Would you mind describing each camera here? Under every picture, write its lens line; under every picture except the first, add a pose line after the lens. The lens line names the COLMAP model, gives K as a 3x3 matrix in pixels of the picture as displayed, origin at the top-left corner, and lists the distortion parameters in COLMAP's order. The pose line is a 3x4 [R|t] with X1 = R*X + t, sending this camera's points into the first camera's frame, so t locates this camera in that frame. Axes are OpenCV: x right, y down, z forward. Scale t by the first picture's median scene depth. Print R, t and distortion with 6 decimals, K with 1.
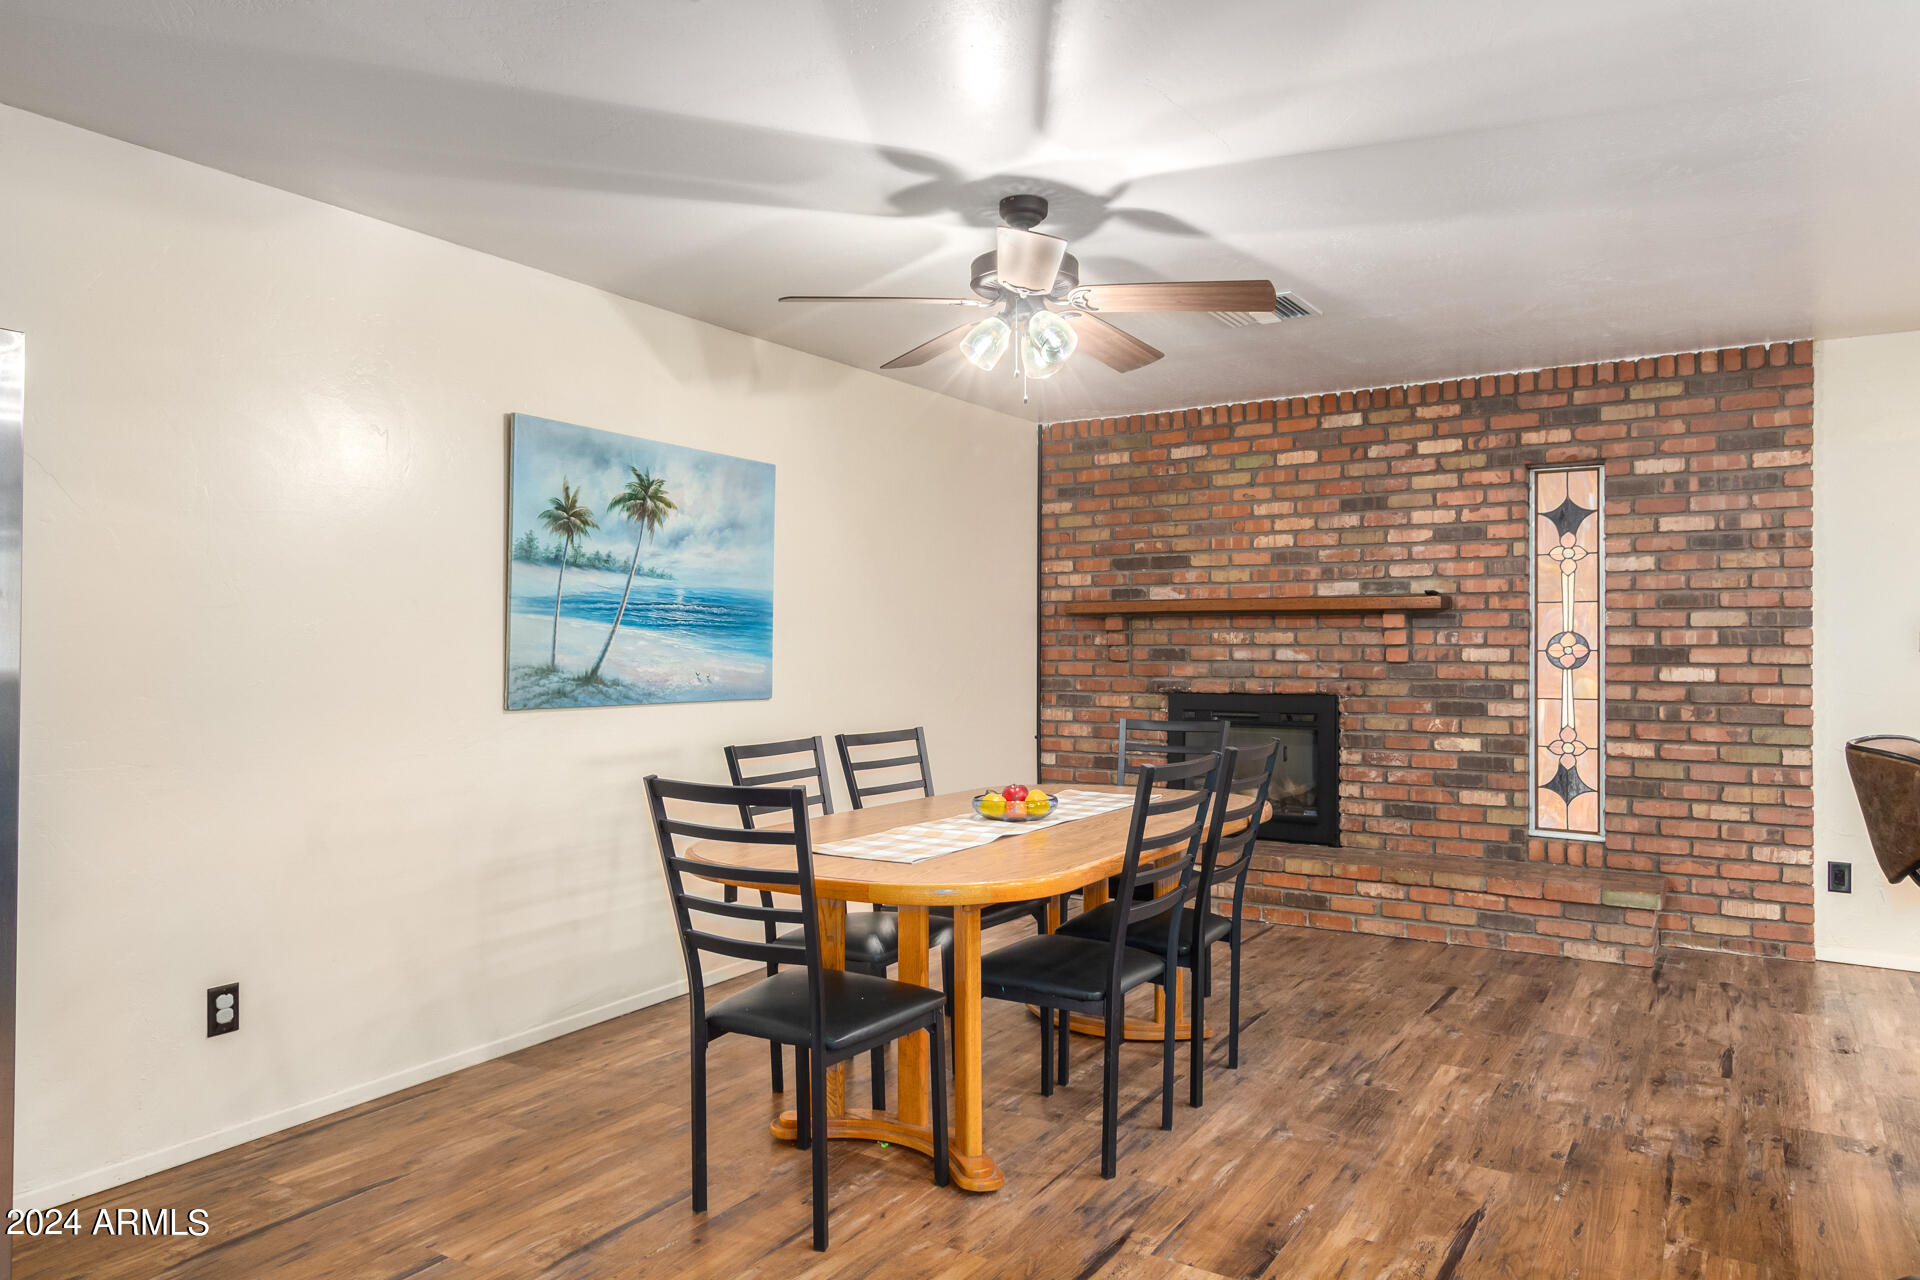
lens RADIAL K [[1226.3, 0, 945.4], [0, 1226.3, 641.3], [0, 0, 1]] dist [0.008556, -0.002060]
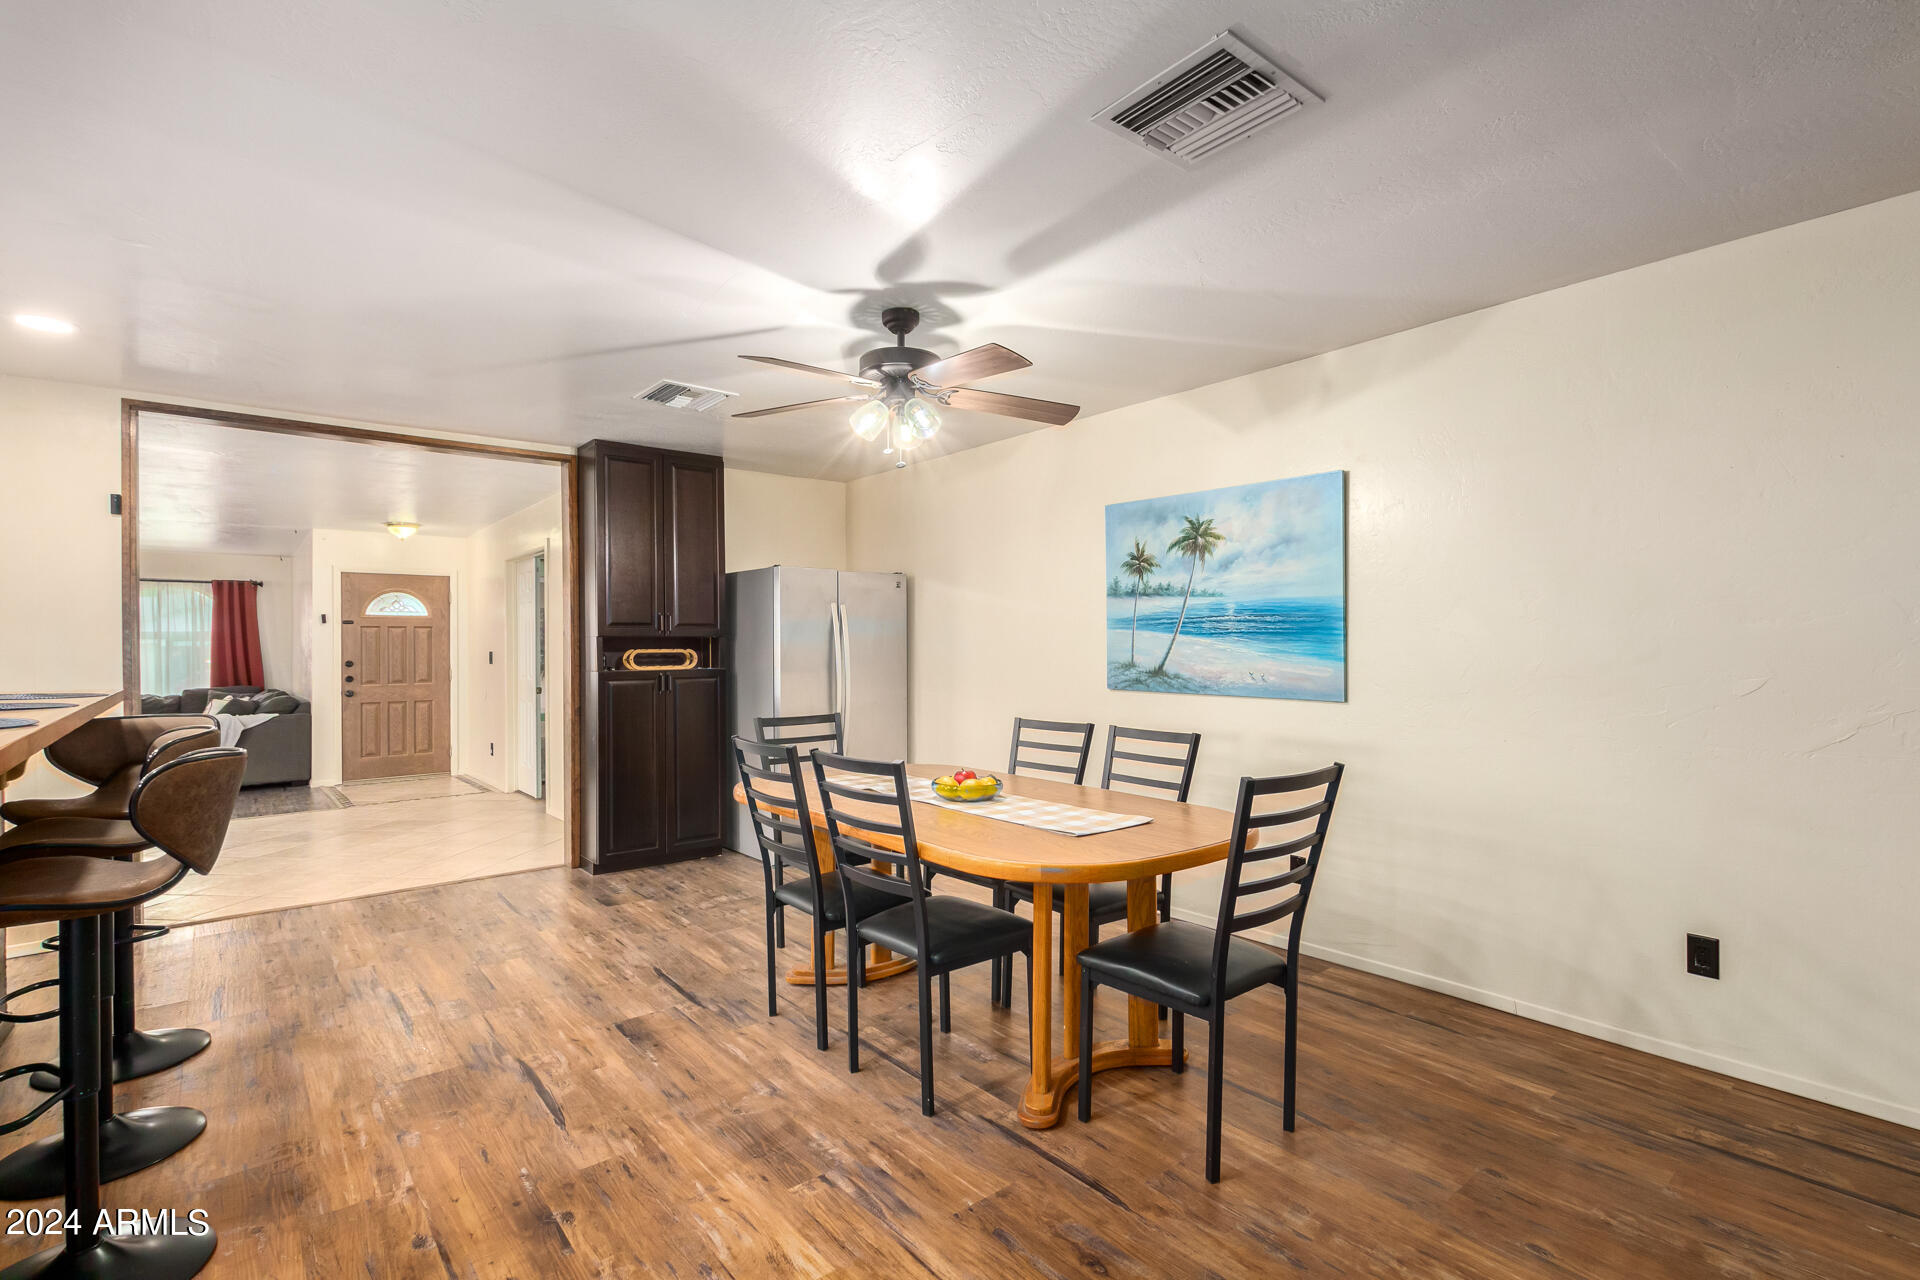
lens RADIAL K [[920.3, 0, 993.4], [0, 920.3, 638.0], [0, 0, 1]] dist [0.004685, -0.001626]
pose [[-0.292640, -0.001946, -0.956221, 0.628723], [0.010036, 0.999937, -0.005106, -0.004865], [0.956170, -0.011090, -0.292602, 0.892391]]
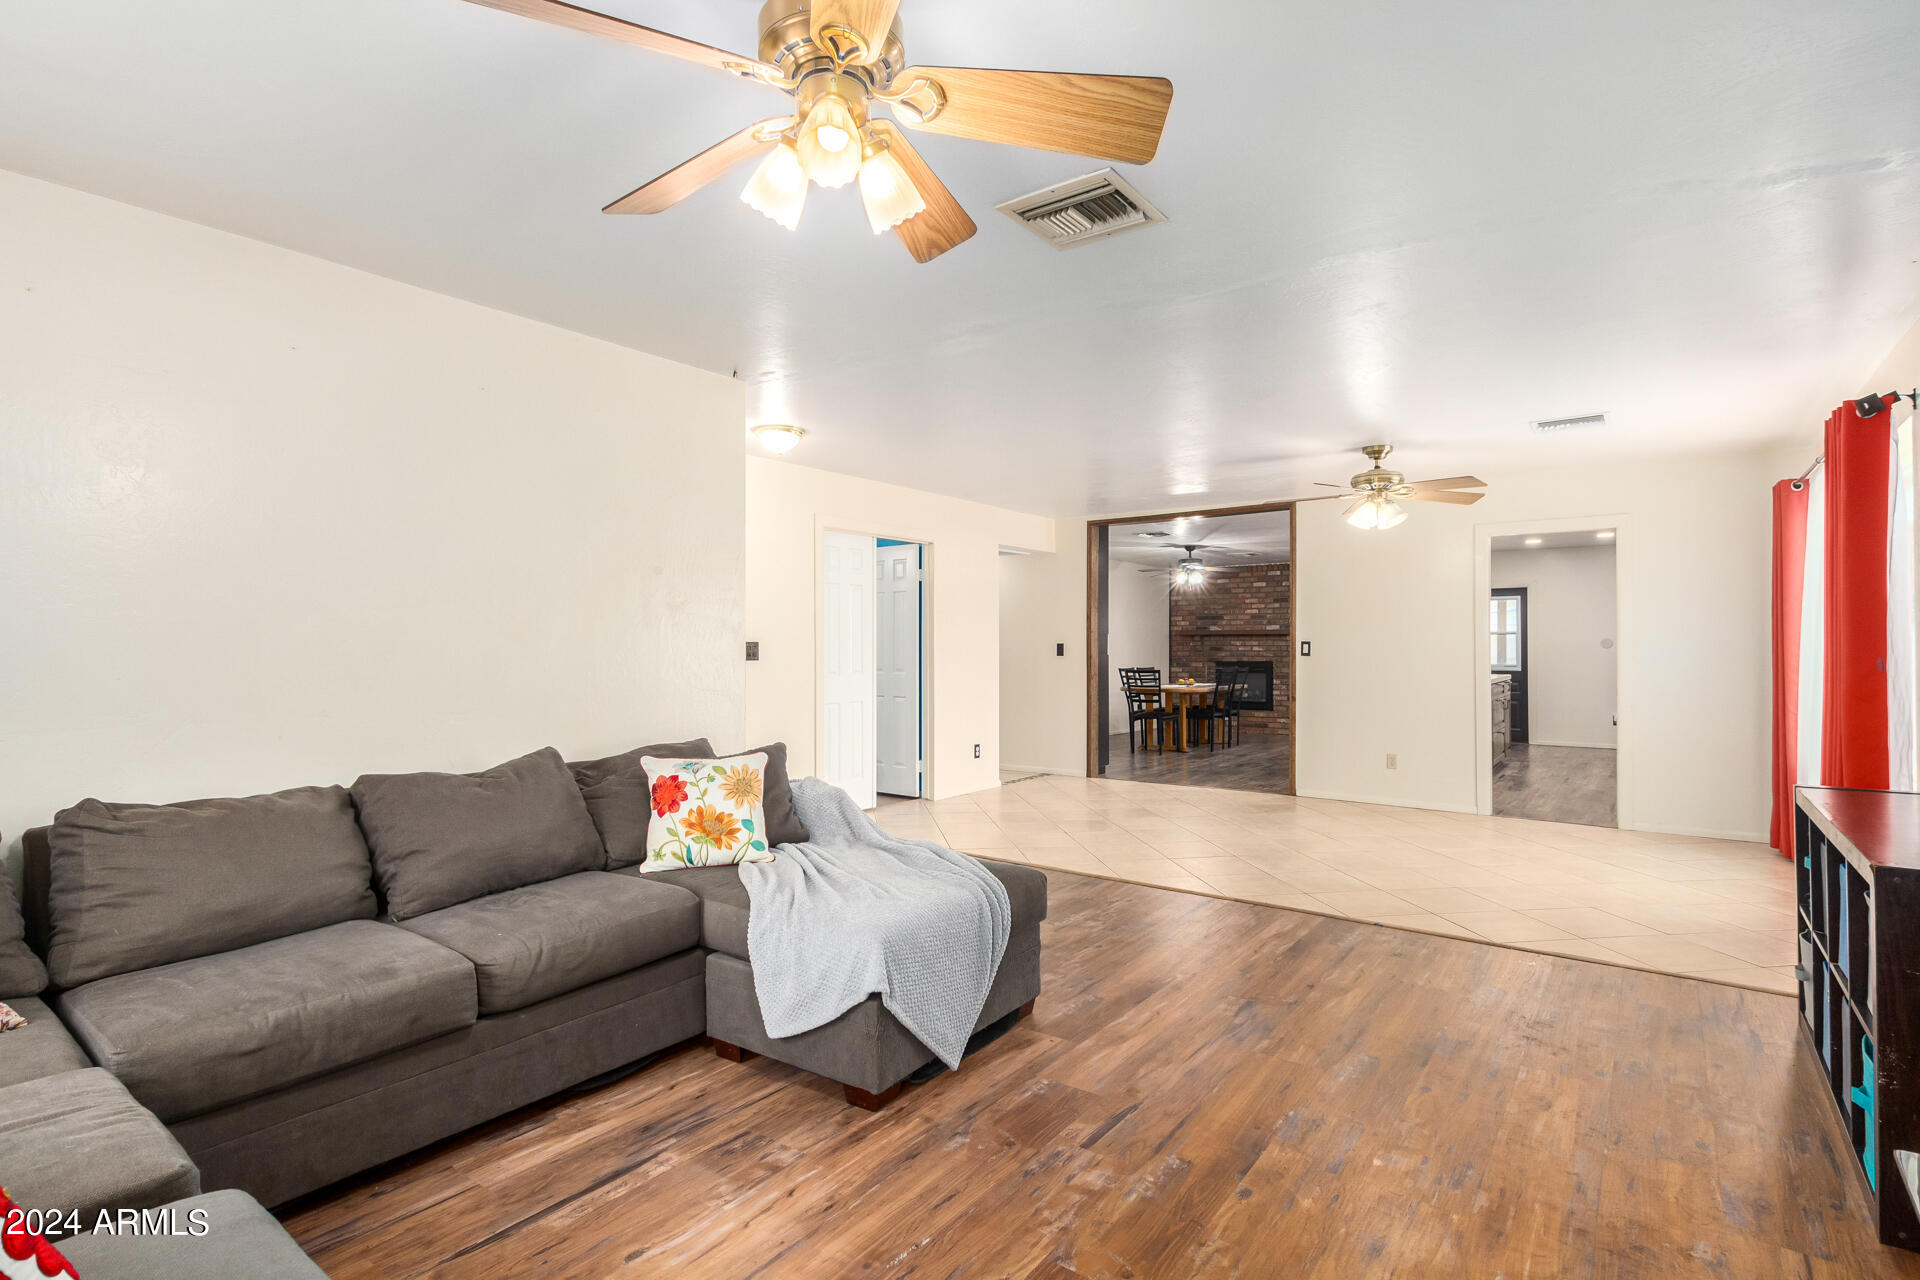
lens RADIAL K [[920.3, 0, 972.6], [0, 920.3, 636.2], [0, 0, 1]] dist [0.004685, -0.001626]
pose [[0.996554, -0.007031, -0.082651, -0.272620], [0.006552, 0.999960, -0.006055, -0.013558], [0.082690, 0.005493, 0.996560, -1.556274]]
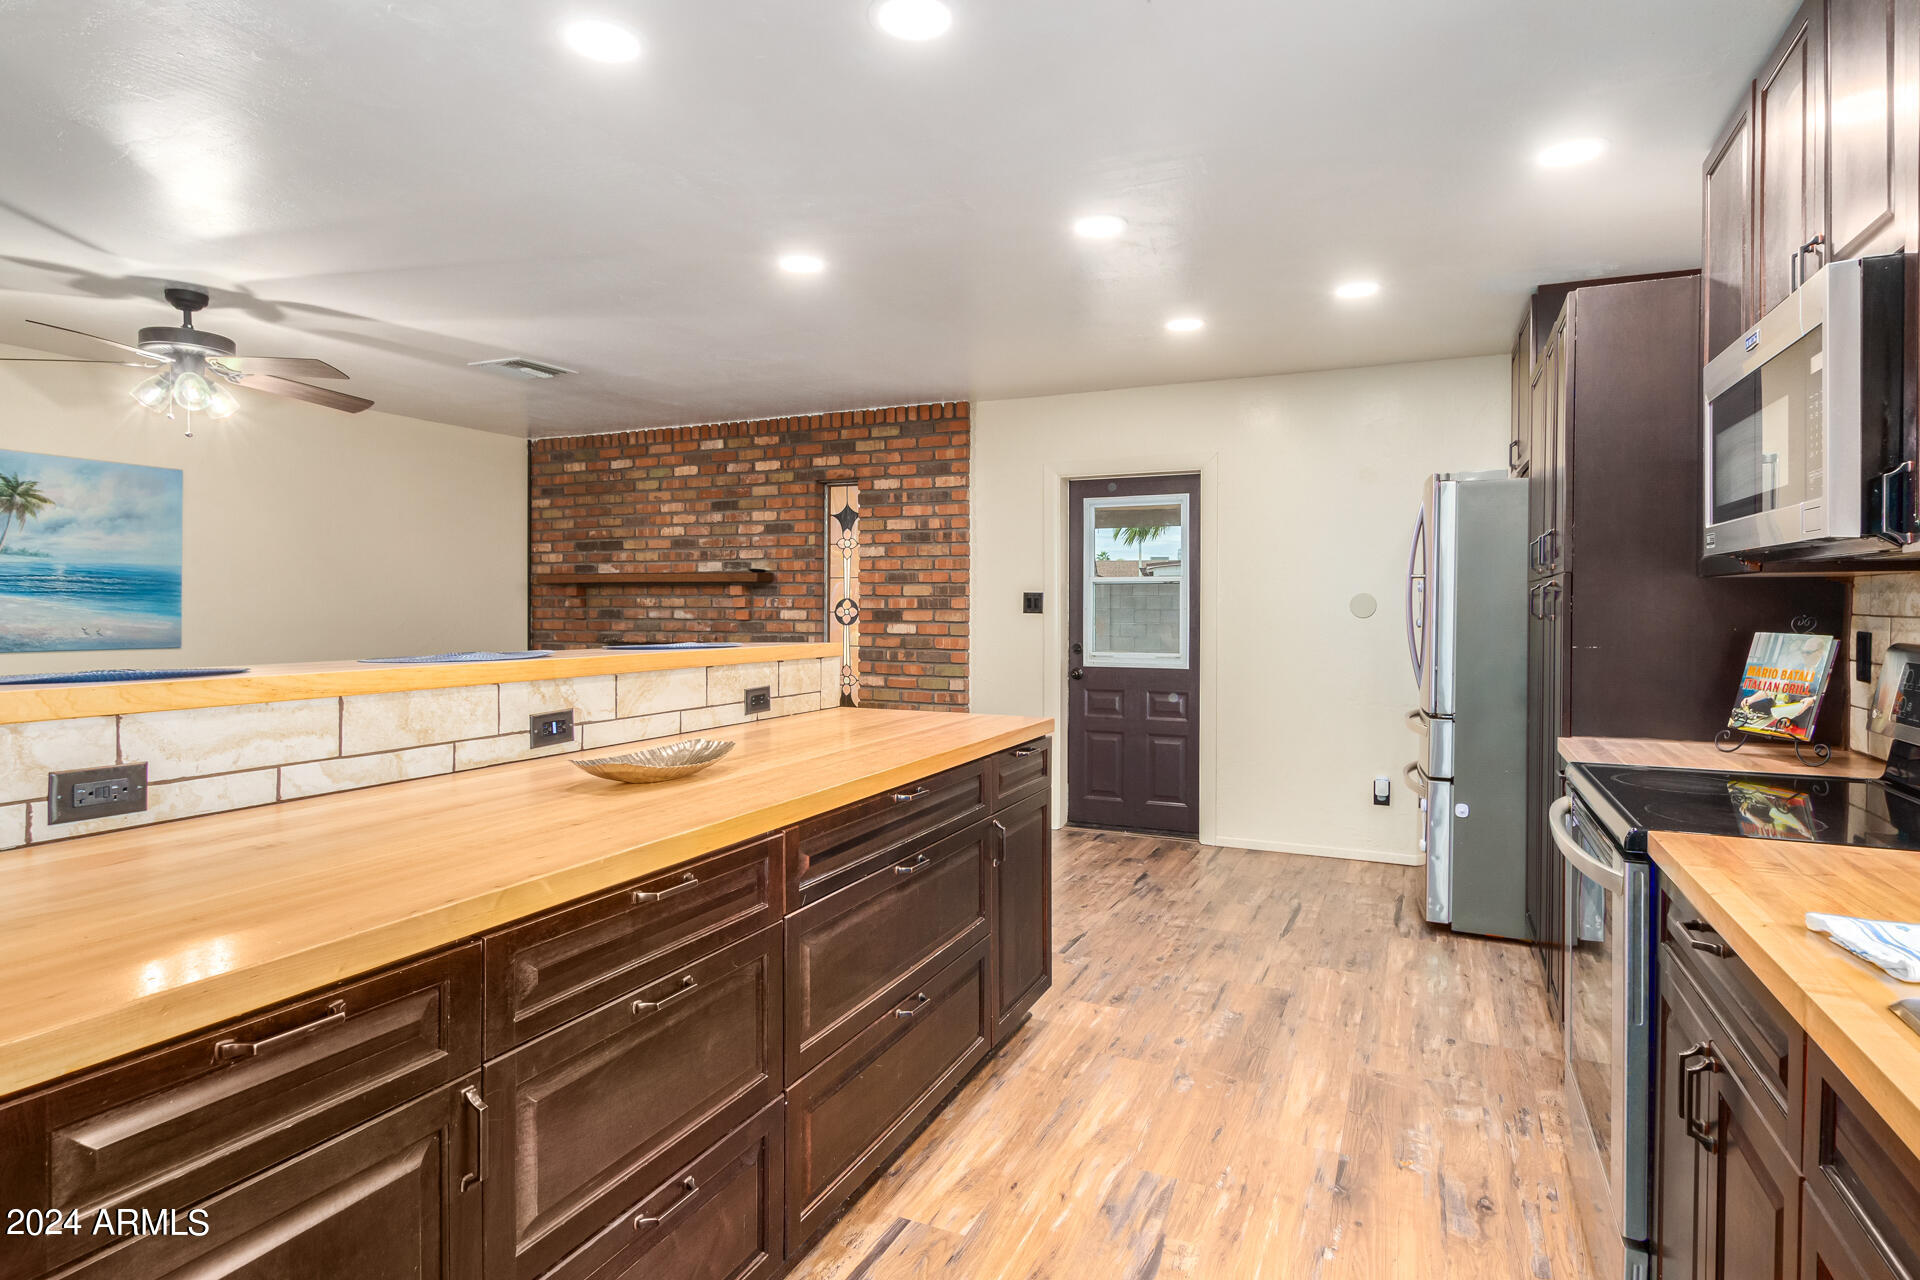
lens RADIAL K [[992.7, 0, 968.8], [0, 992.7, 621.5], [0, 0, 1]] dist [-0.002745, -0.002168]
pose [[0.988602, 0.000279, 0.150552, 0.505535], [-0.003203, 0.999811, 0.019180, -0.004090], [-0.150518, -0.019443, 0.988416, -0.171103]]
